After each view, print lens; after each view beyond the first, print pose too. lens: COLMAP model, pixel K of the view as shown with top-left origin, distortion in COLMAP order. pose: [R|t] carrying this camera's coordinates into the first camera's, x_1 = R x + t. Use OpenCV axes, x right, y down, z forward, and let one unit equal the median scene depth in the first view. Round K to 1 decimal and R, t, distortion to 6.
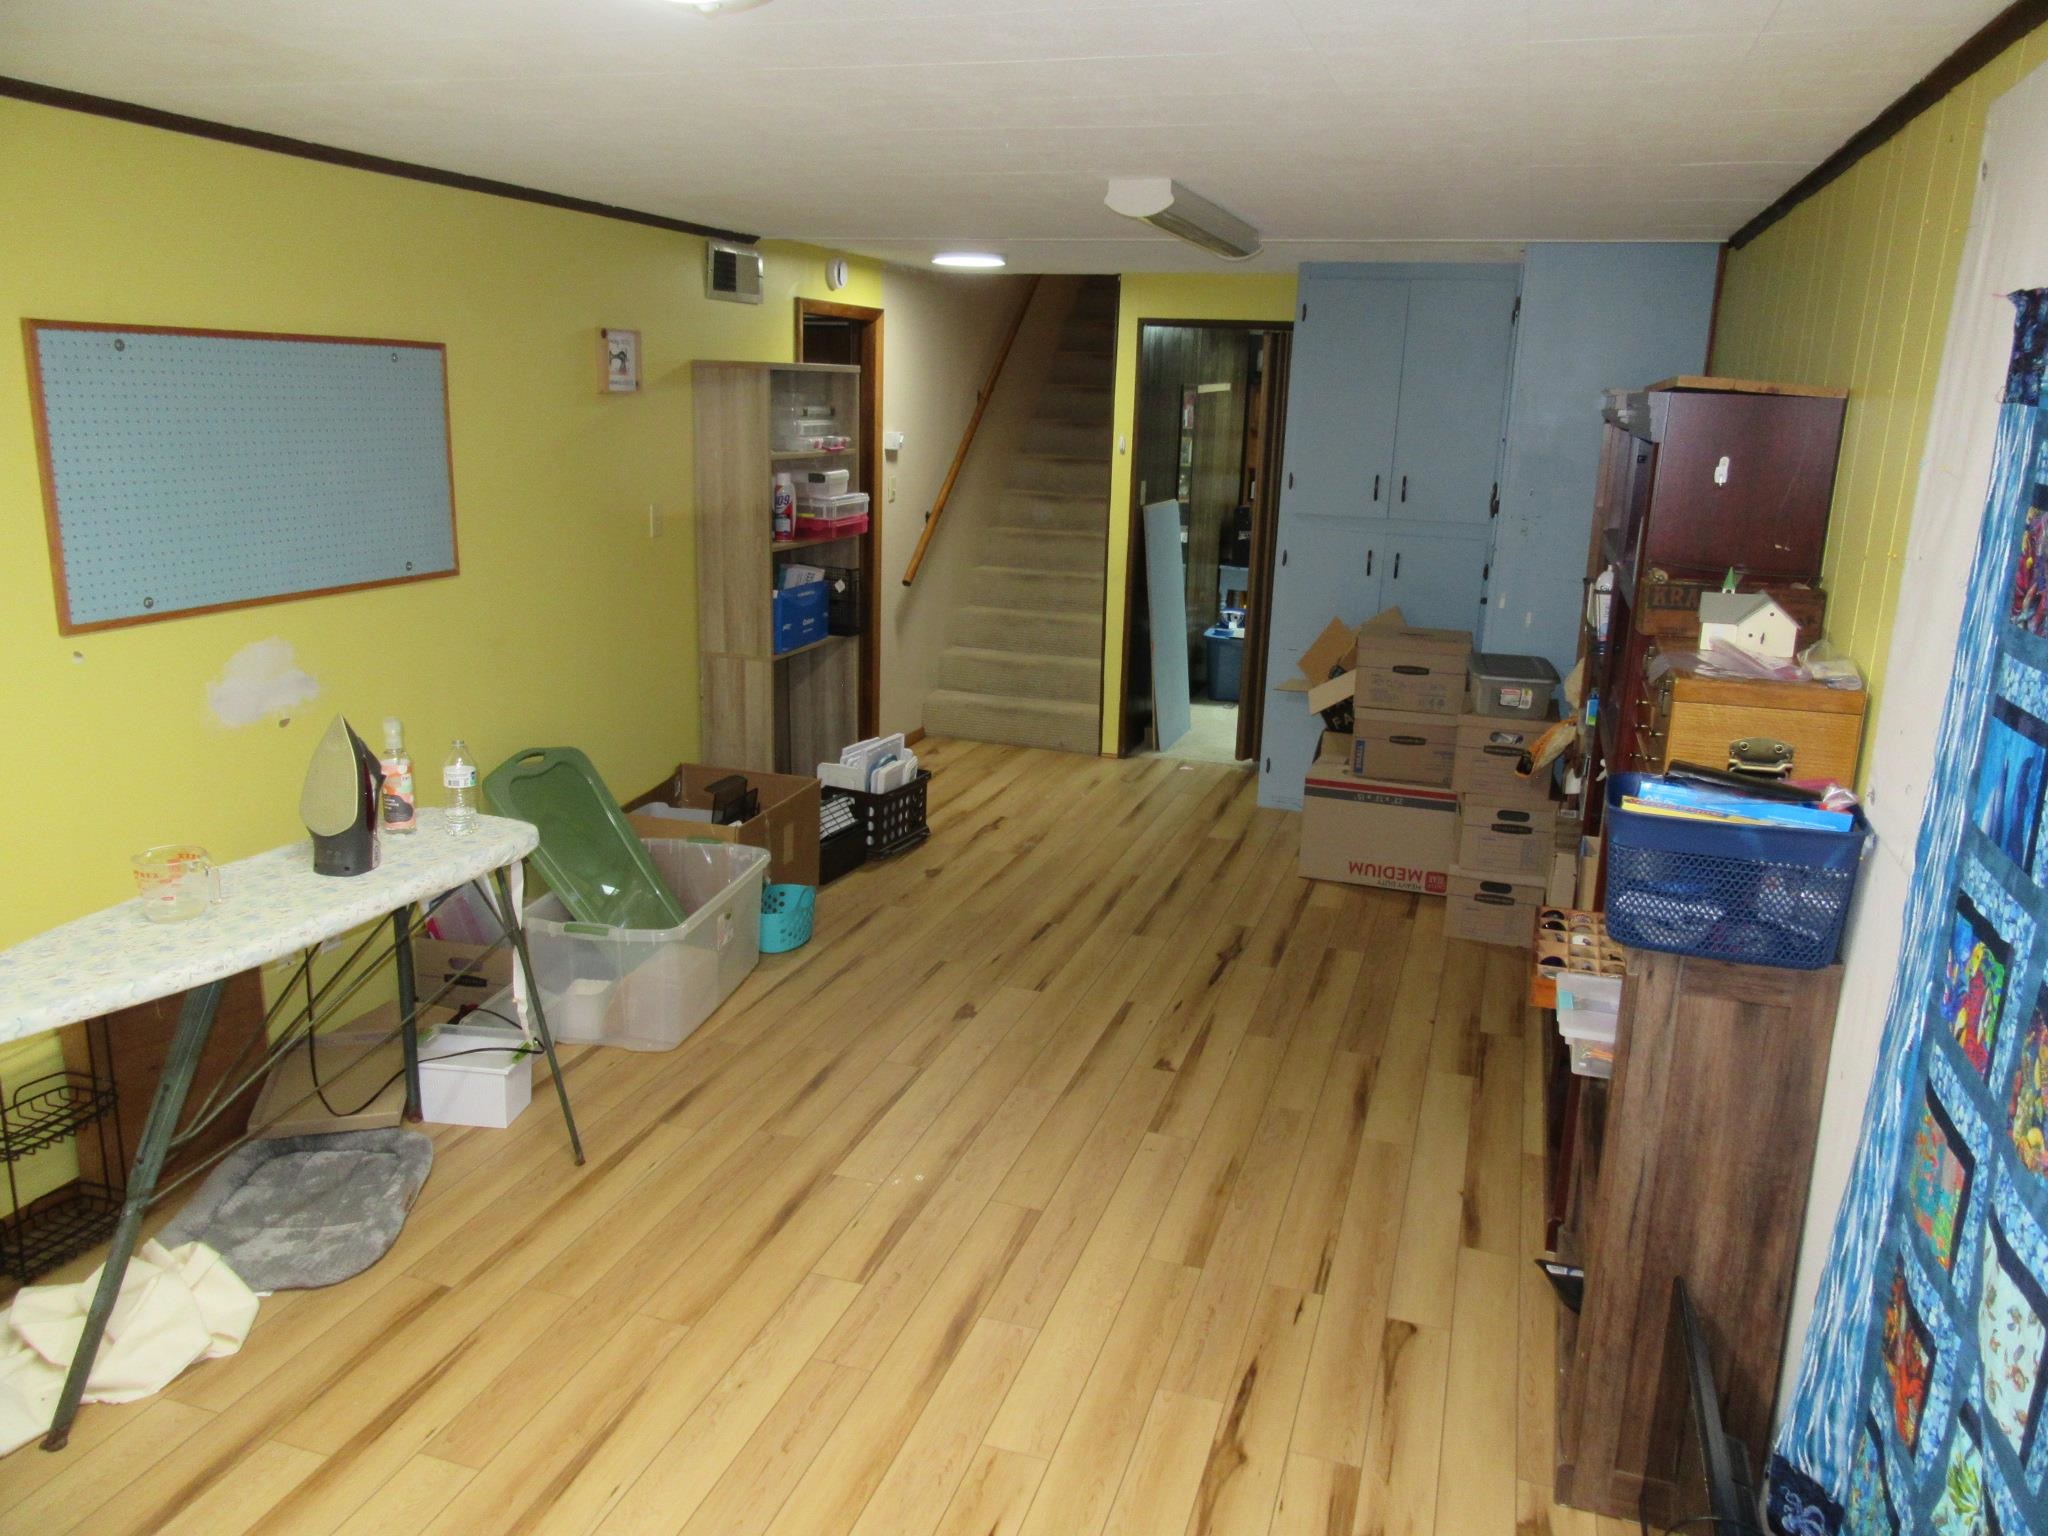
lens RADIAL K [[1504.9, 0, 1023.3], [0, 1504.9, 762.9], [0, 0, 1]] dist [-0.020147, 0.011040]
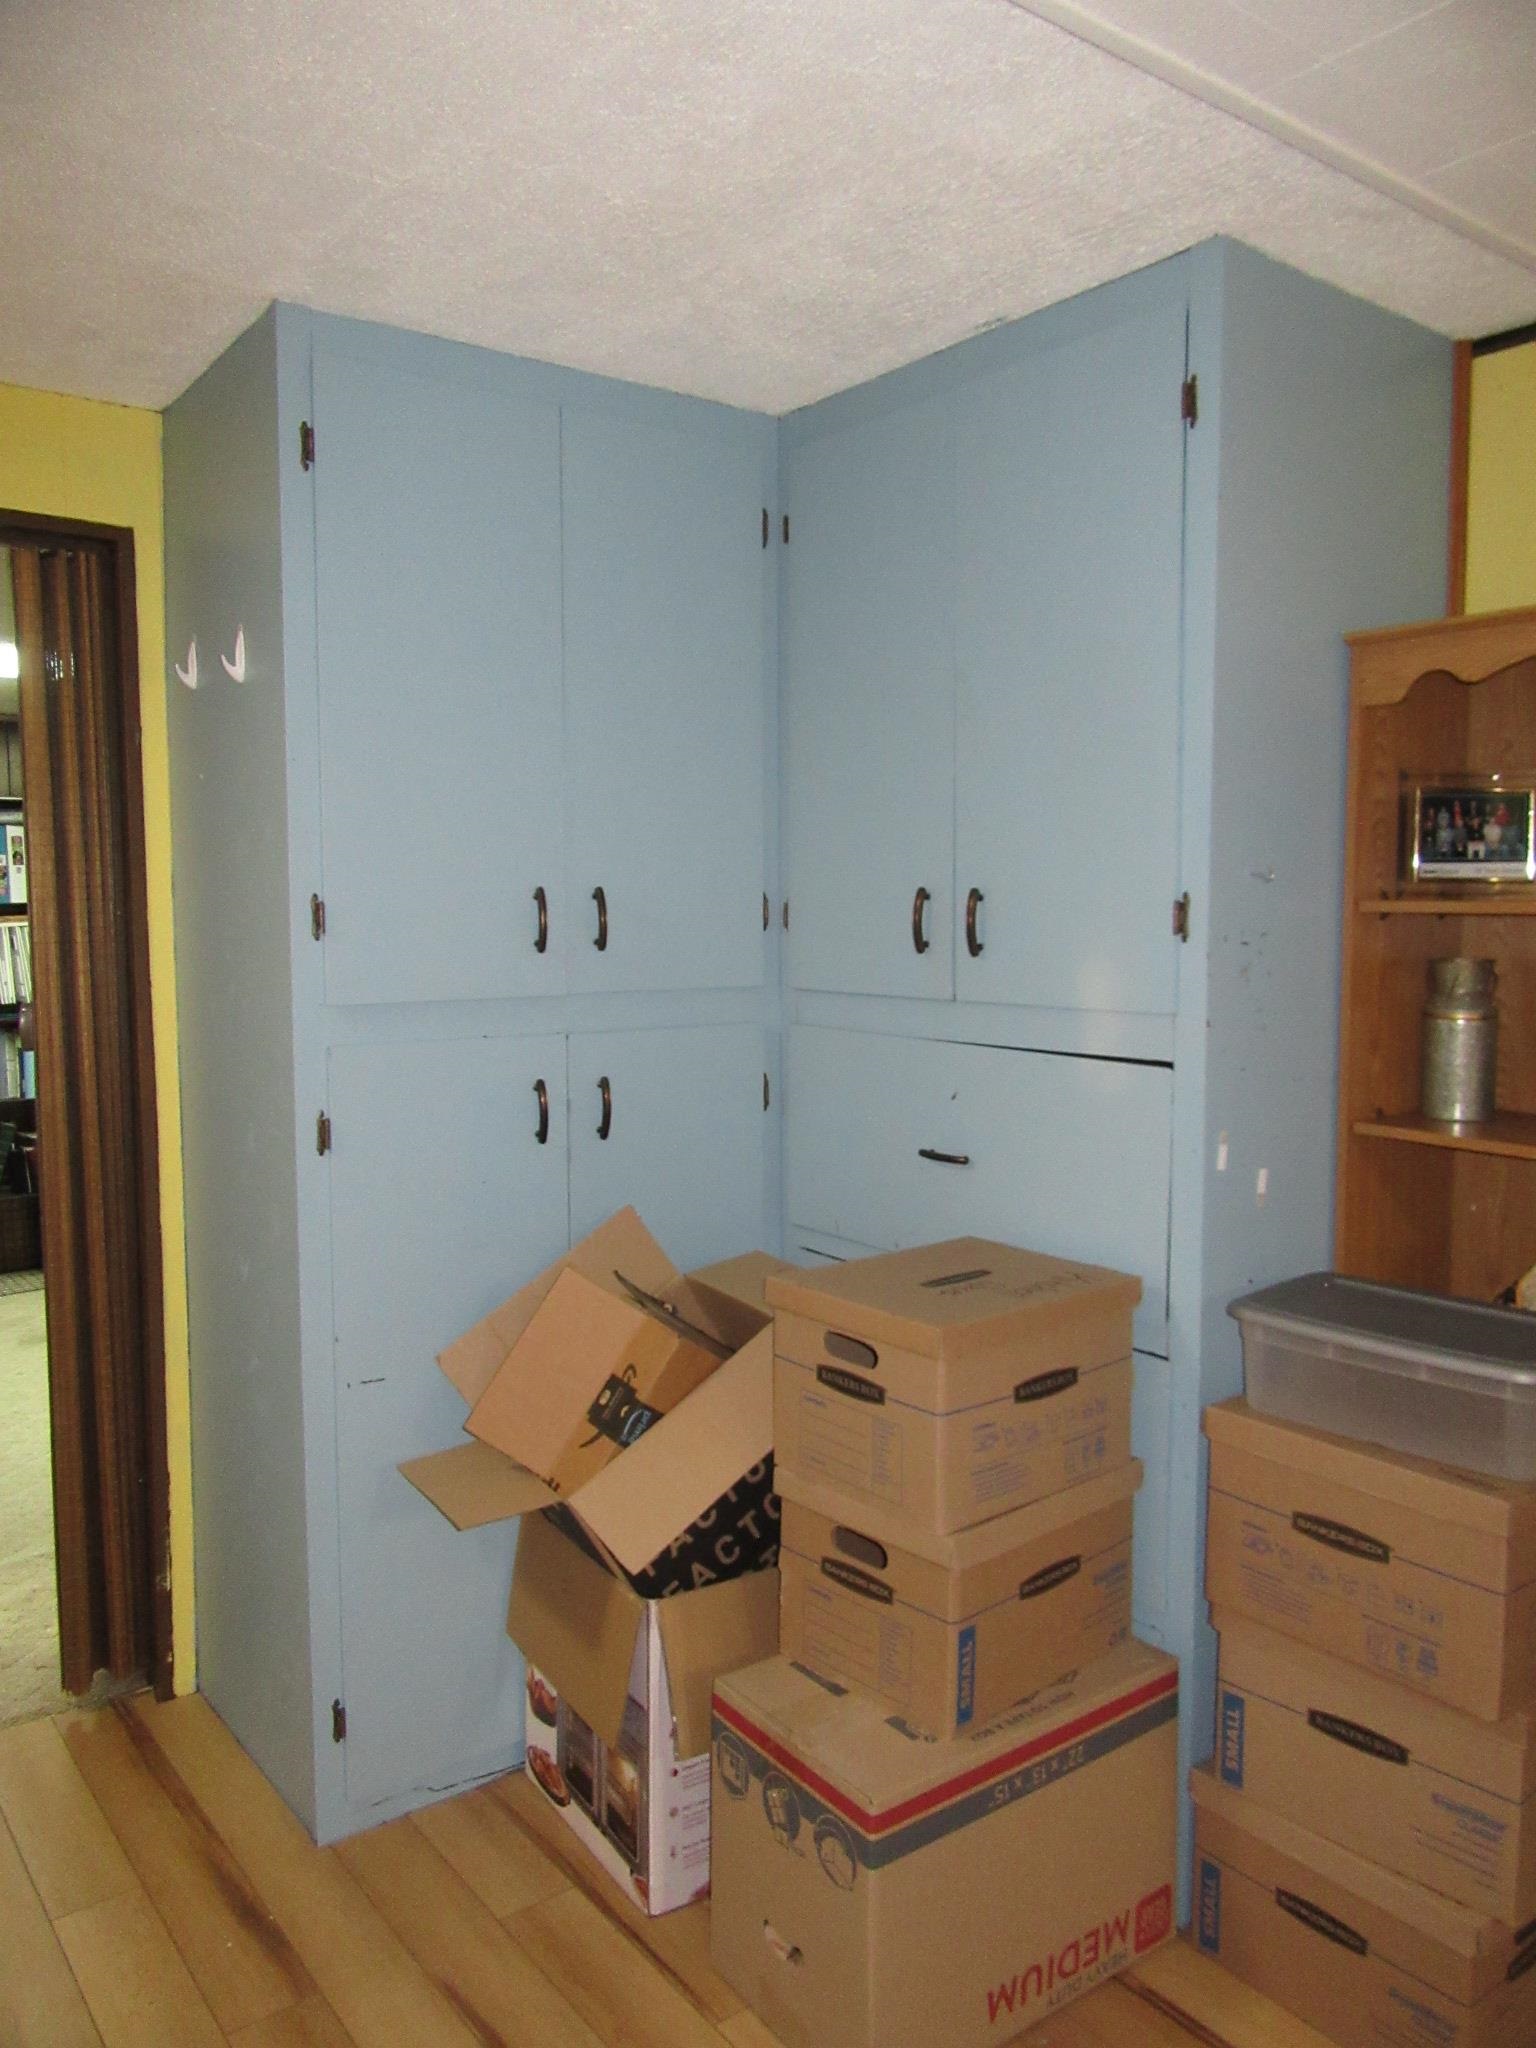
lens RADIAL K [[1504.9, 0, 767.1], [0, 1504.9, 1031.8], [0, 0, 1]] dist [-0.020147, 0.011040]
pose [[0.559774, -0.098413, 0.822781, -0.061144], [0.223658, 0.974015, -0.035662, -0.141244], [-0.797891, 0.203985, 0.567239, 0.814406]]
